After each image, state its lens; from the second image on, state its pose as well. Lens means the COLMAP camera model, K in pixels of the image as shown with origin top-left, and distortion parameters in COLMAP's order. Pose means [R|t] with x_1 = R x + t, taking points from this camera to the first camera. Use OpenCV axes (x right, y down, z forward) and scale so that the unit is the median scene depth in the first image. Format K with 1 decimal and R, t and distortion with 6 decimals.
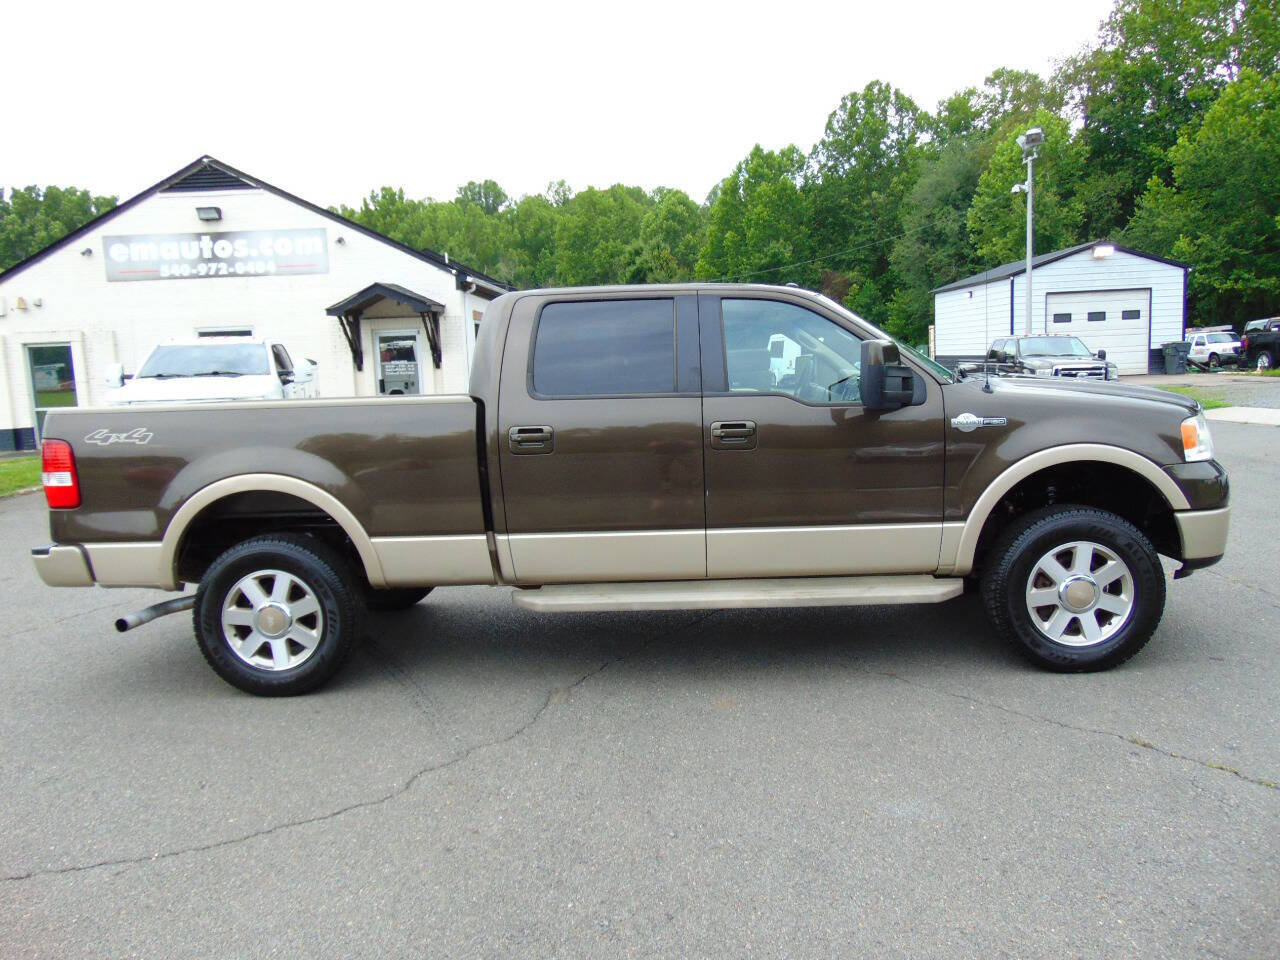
lens RADIAL K [[977.3, 0, 613.7], [0, 977.3, 480.7], [0, 0, 1]] dist [0.009065, 0.009970]
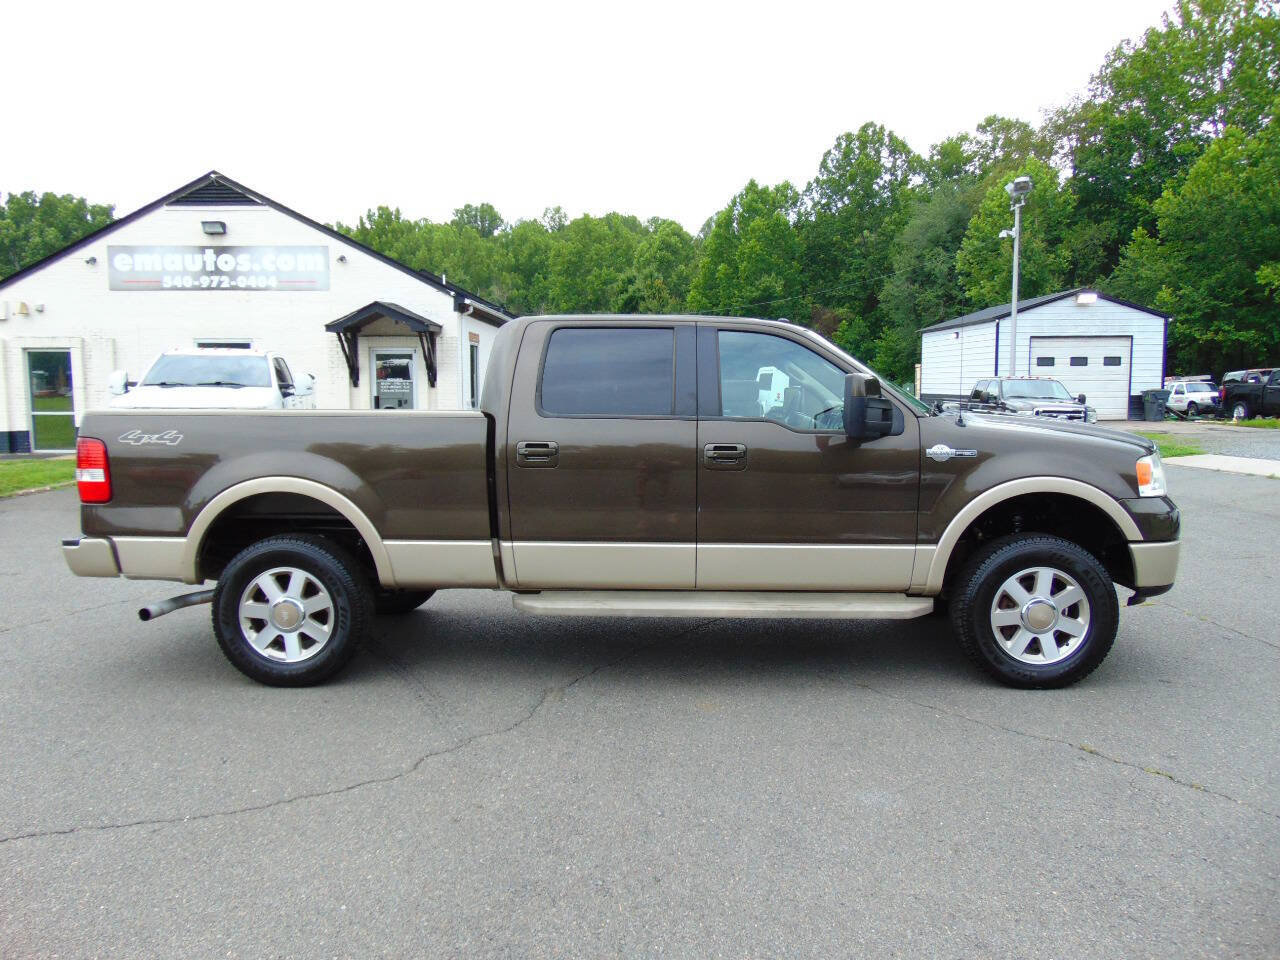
lens RADIAL K [[983.5, 0, 611.5], [0, 983.5, 482.5], [0, 0, 1]] dist [0.005032, 0.005914]
pose [[0.999246, 0.036348, 0.013638, -0.004427], [-0.035981, 0.999009, -0.026213, 0.003995], [-0.014578, 0.025702, 0.999563, -0.022203]]
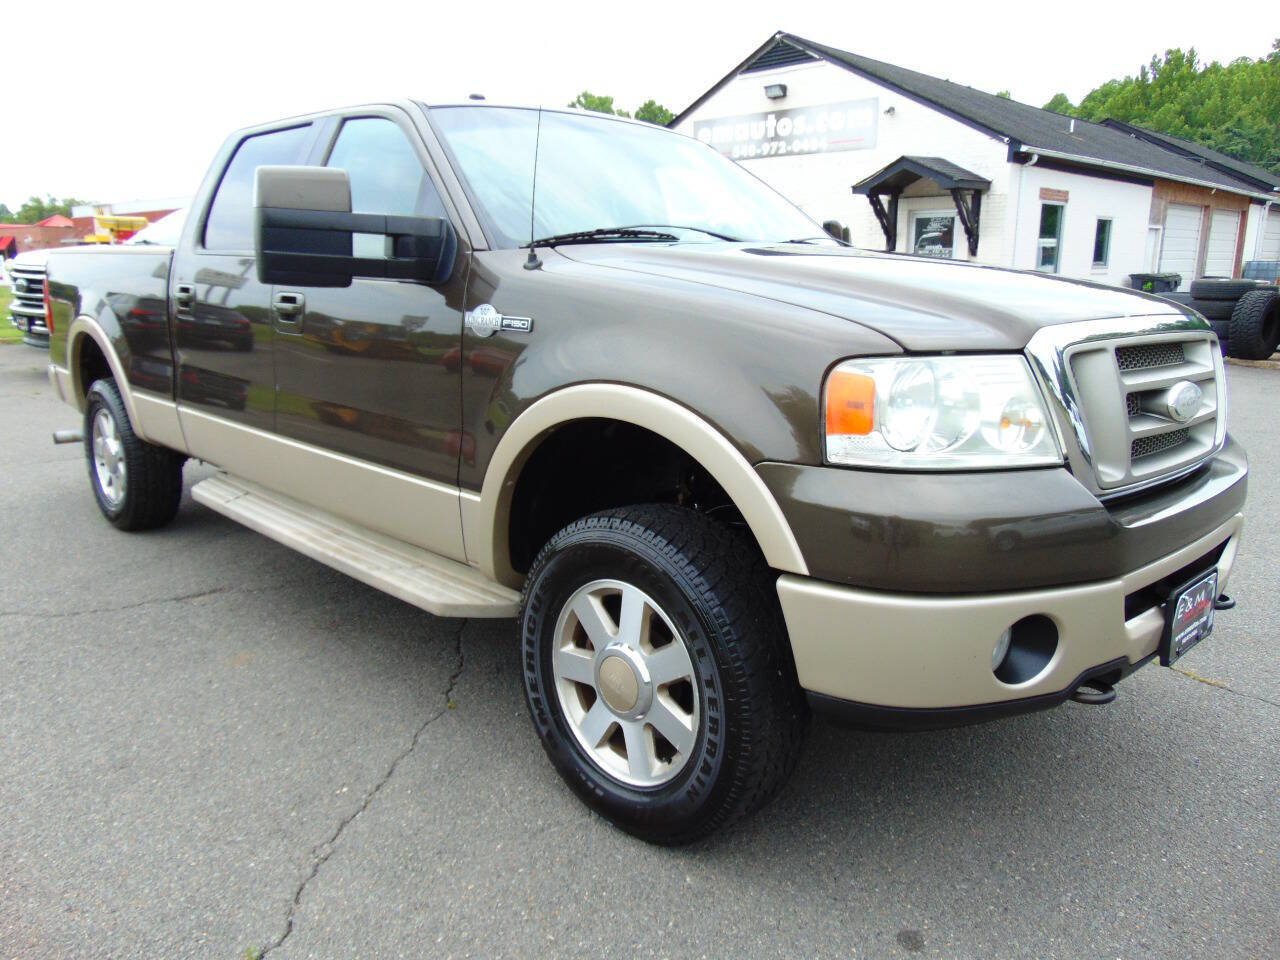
lens RADIAL K [[949.6, 0, 649.1], [0, 949.6, 477.3], [0, 0, 1]] dist [0.001825, 0.022894]
pose [[0.719652, 0.192811, -0.667027, 0.220936], [-0.119206, 0.980716, 0.154876, -0.018512], [0.684025, -0.031943, 0.728758, 0.182333]]
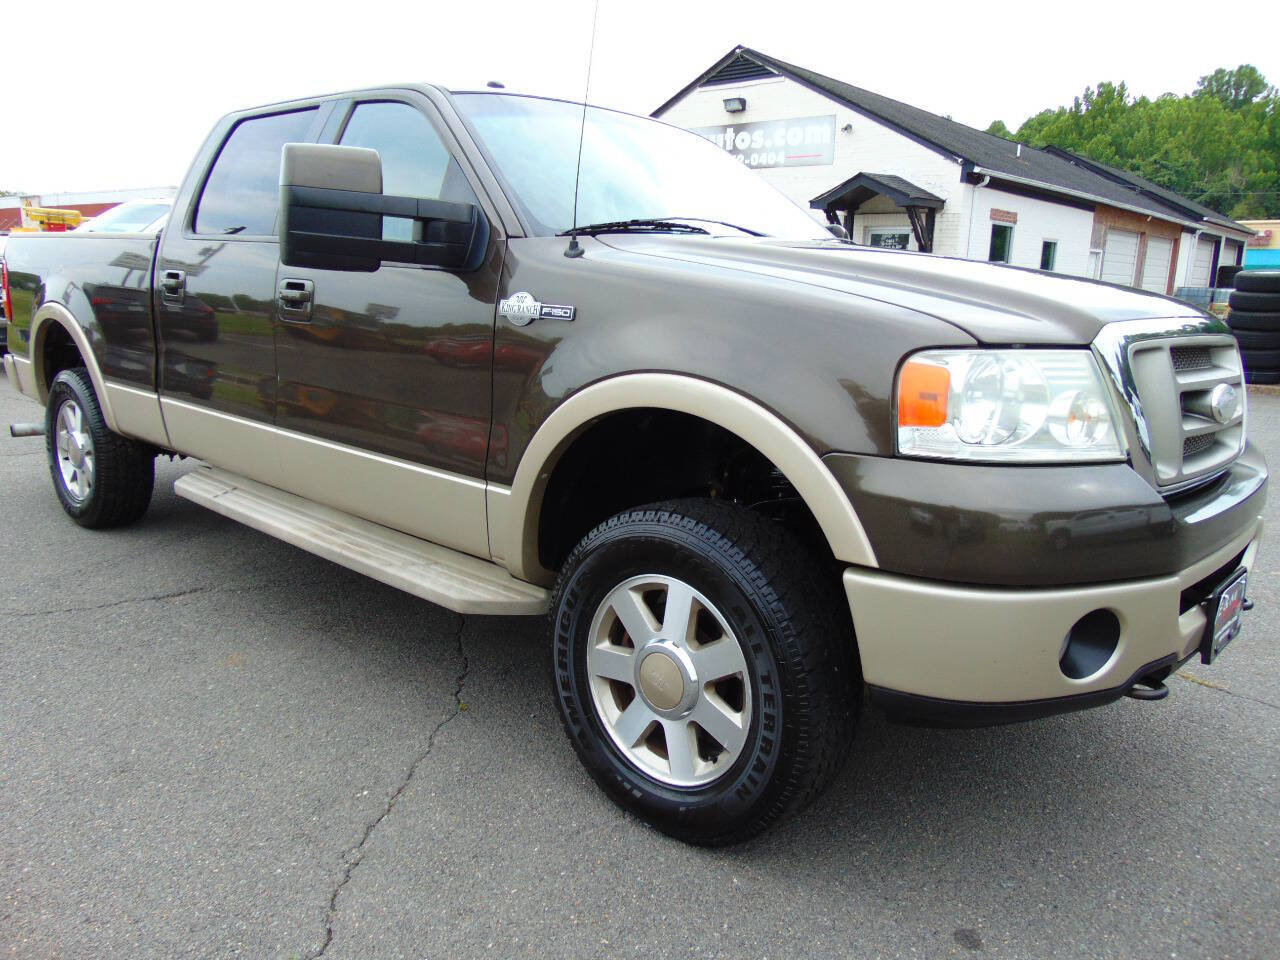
lens RADIAL K [[949.6, 0, 649.1], [0, 949.6, 477.3], [0, 0, 1]] dist [0.001825, 0.022894]
pose [[0.757649, 0.195467, -0.622705, 0.208619], [-0.142071, 0.980613, 0.134956, -0.013603], [0.637012, -0.013781, 0.770731, 0.174248]]
